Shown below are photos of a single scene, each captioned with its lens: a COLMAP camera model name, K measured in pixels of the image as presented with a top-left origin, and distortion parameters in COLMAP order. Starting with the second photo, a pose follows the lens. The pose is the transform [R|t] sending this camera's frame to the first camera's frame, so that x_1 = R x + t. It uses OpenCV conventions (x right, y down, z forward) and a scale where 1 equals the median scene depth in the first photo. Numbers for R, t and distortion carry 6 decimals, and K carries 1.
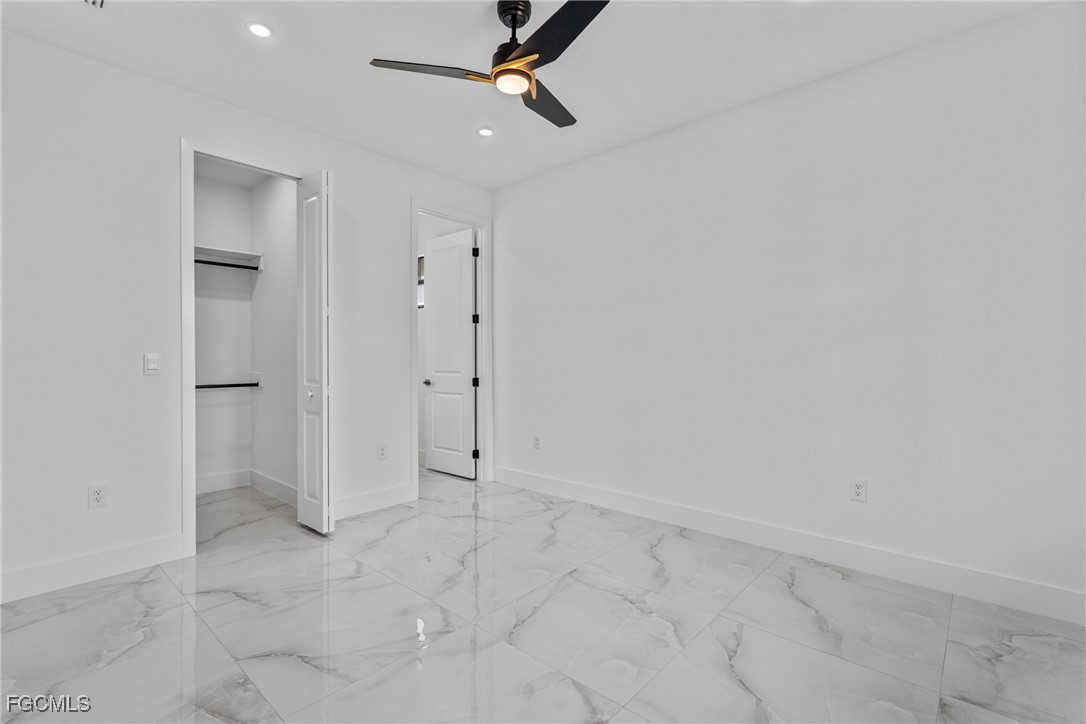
lens RADIAL K [[491.8, 0, 546.2], [0, 491.8, 359.2], [0, 0, 1]] dist [-0.004389, 0.000861]
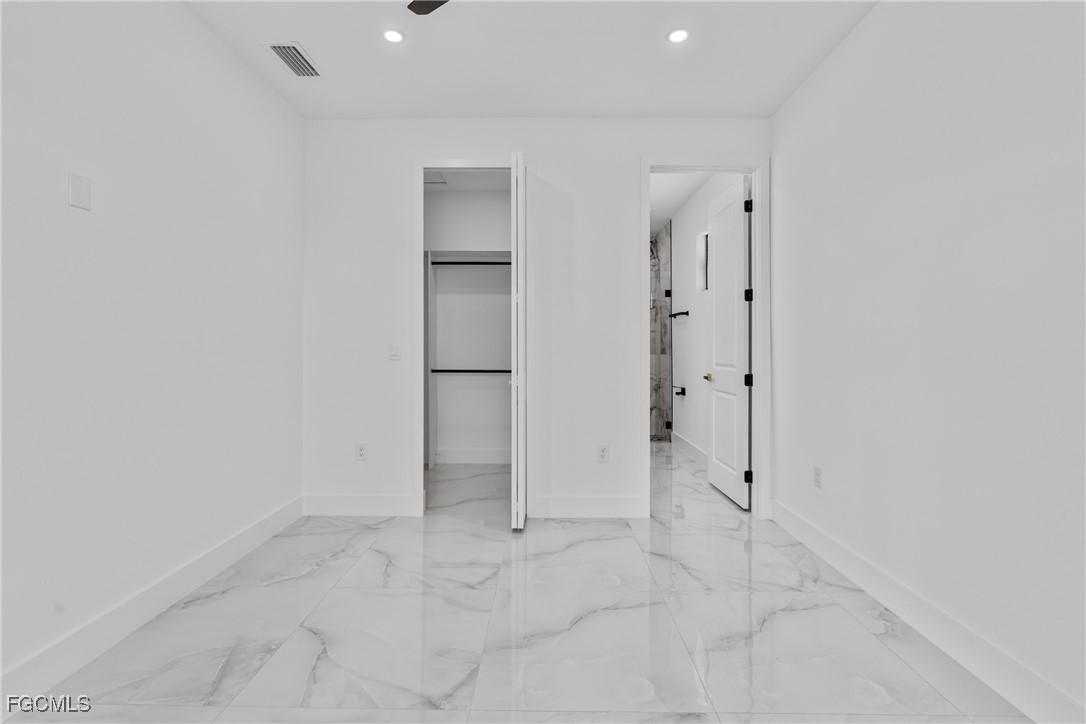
lens RADIAL K [[491.8, 0, 536.9], [0, 491.8, 344.2], [0, 0, 1]] dist [-0.004389, 0.000861]
pose [[0.657451, -0.004853, -0.753481, 0.312017], [-0.006759, 0.999901, -0.012337, 0.005908], [0.753467, 0.013204, 0.657353, 0.407947]]
